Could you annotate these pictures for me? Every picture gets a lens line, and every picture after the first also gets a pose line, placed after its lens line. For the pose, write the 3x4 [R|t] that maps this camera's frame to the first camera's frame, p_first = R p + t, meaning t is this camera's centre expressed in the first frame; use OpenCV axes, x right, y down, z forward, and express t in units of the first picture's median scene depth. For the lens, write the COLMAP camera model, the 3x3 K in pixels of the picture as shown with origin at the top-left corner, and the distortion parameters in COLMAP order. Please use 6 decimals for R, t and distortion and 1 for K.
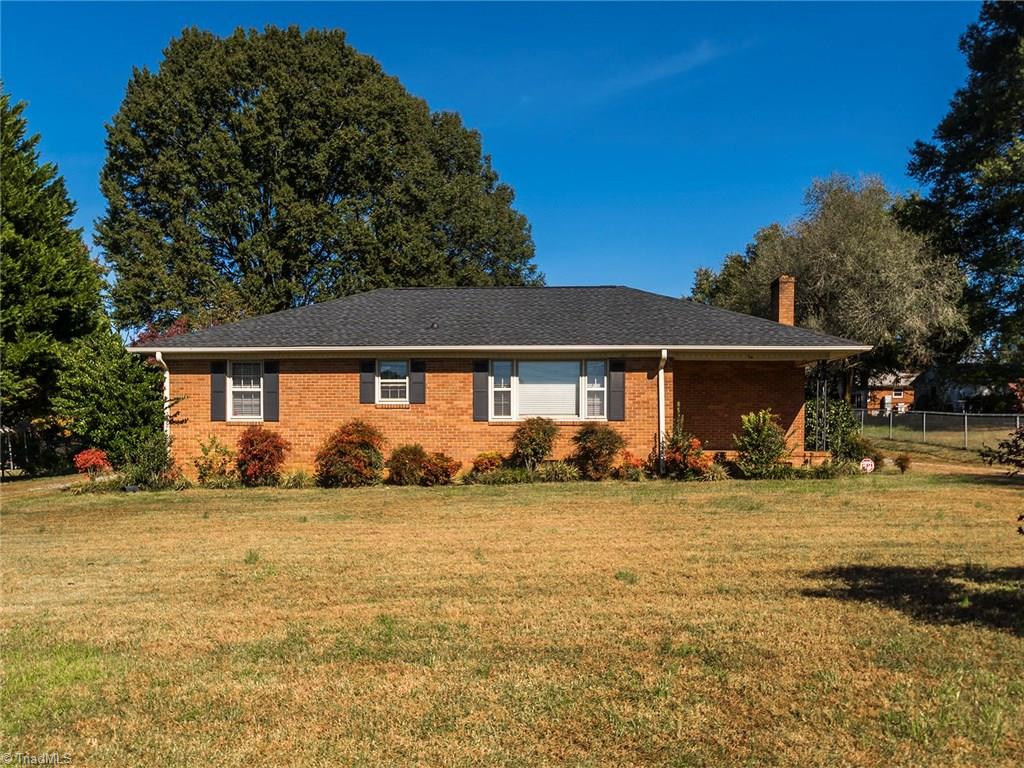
lens RADIAL K [[709.3, 0, 512.0], [0, 709.3, 384.0], [0, 0, 1]] dist [-0.002311, 0.000044]
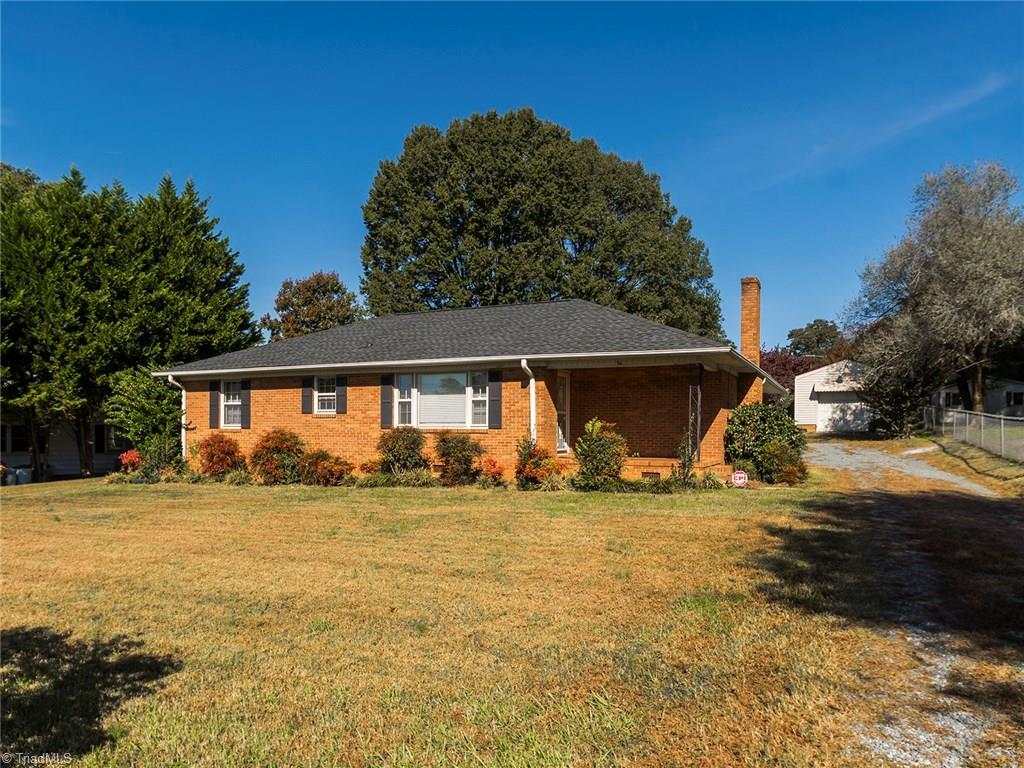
lens RADIAL K [[582.4, 0, 512.0], [0, 582.4, 384.0], [0, 0, 1]] dist [-0.000218, 0.000332]
pose [[0.950504, -0.024038, -0.309780, 0.421125], [0.021056, 0.999694, -0.012966, -0.002262], [0.309997, 0.005802, 0.950720, 0.184144]]
